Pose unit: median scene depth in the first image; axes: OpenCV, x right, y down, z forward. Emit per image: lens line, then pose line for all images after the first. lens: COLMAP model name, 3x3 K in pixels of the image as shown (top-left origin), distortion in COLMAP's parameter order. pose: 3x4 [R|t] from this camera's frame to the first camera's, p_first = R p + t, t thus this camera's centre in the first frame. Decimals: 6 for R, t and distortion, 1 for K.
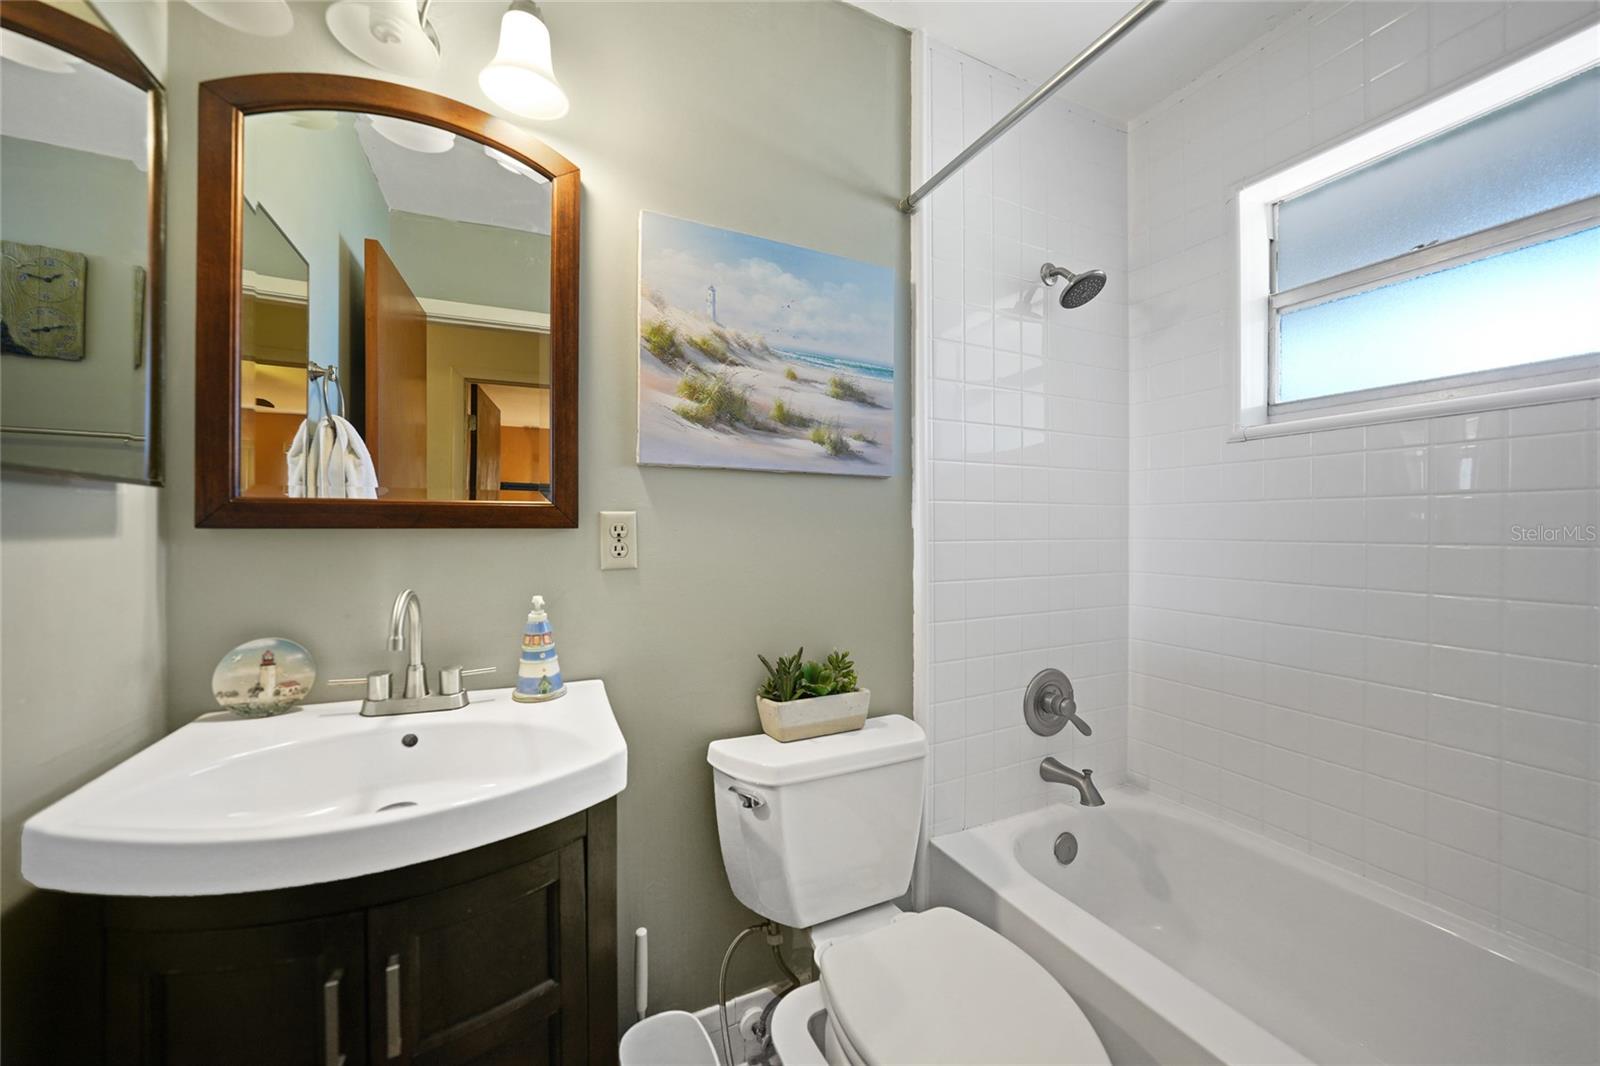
lens RADIAL K [[570.8, 0, 786.6], [0, 570.8, 532.4], [0, 0, 1]] dist [-0.031584, 0.006397]
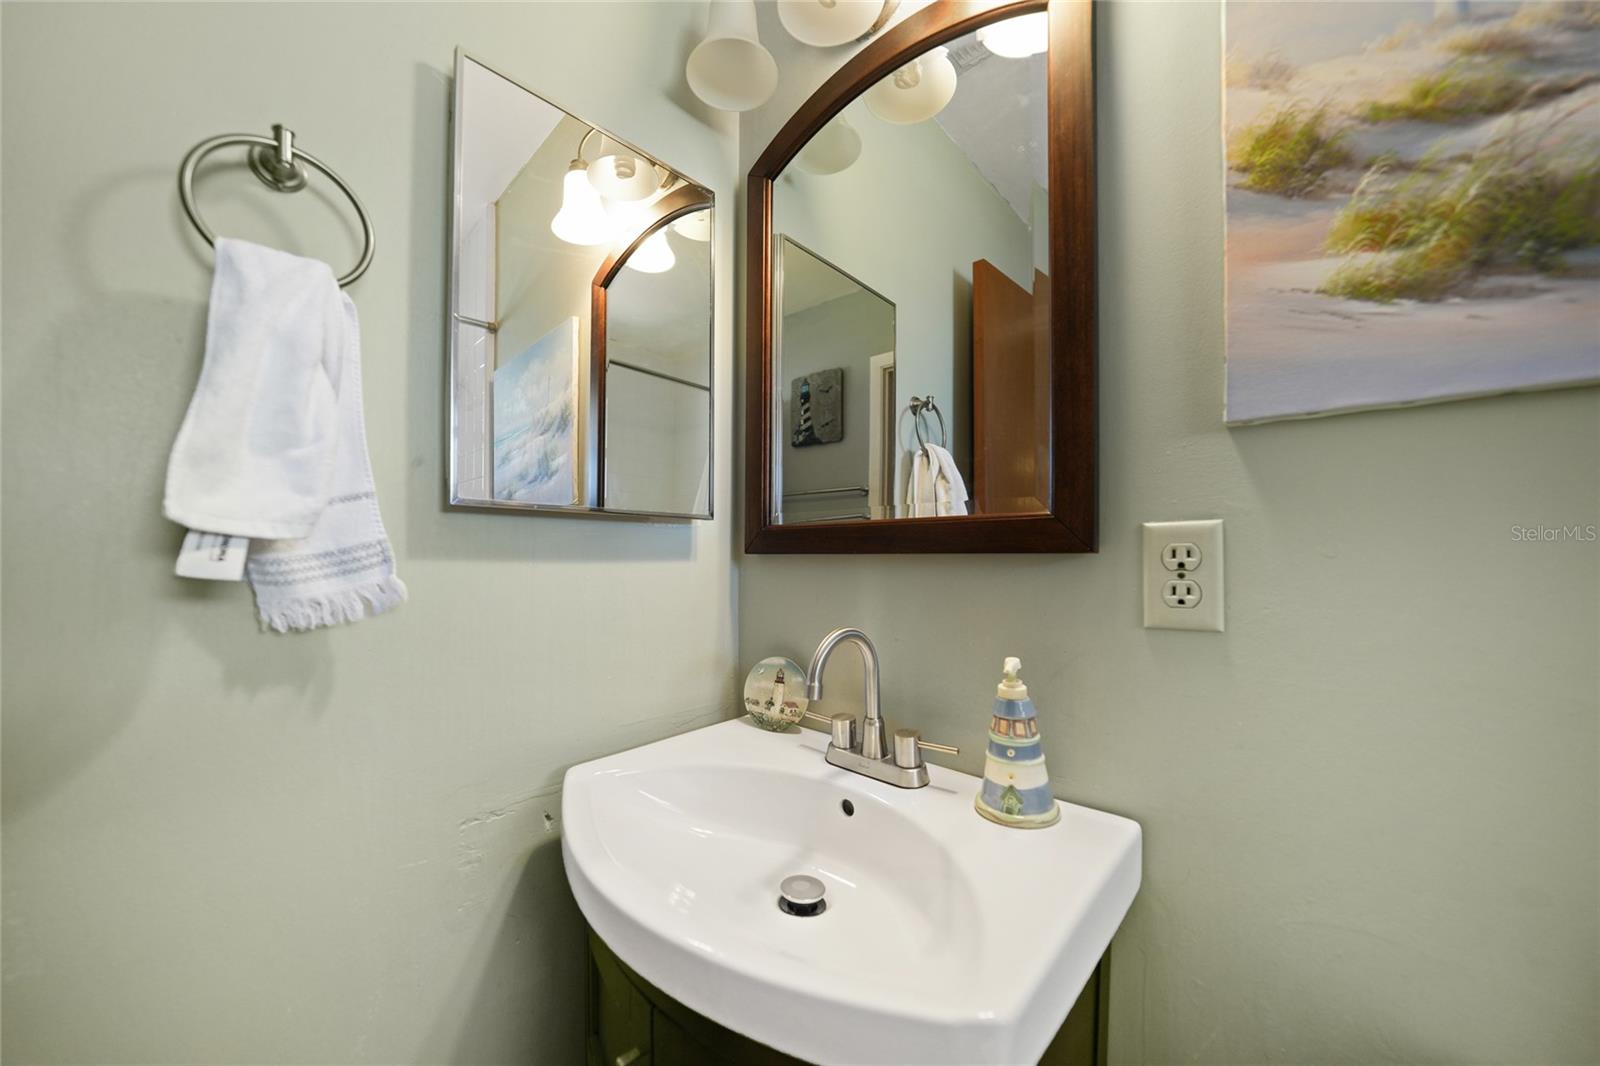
lens RADIAL K [[588.8, 0, 800.4], [0, 588.8, 542.2], [0, 0, 1]] dist [-0.023961, 0.005258]
pose [[0.327732, -0.002748, -0.944767, 0.105256], [0.011990, 0.999927, 0.001251, -0.022325], [0.944695, -0.011738, 0.327741, 0.493248]]
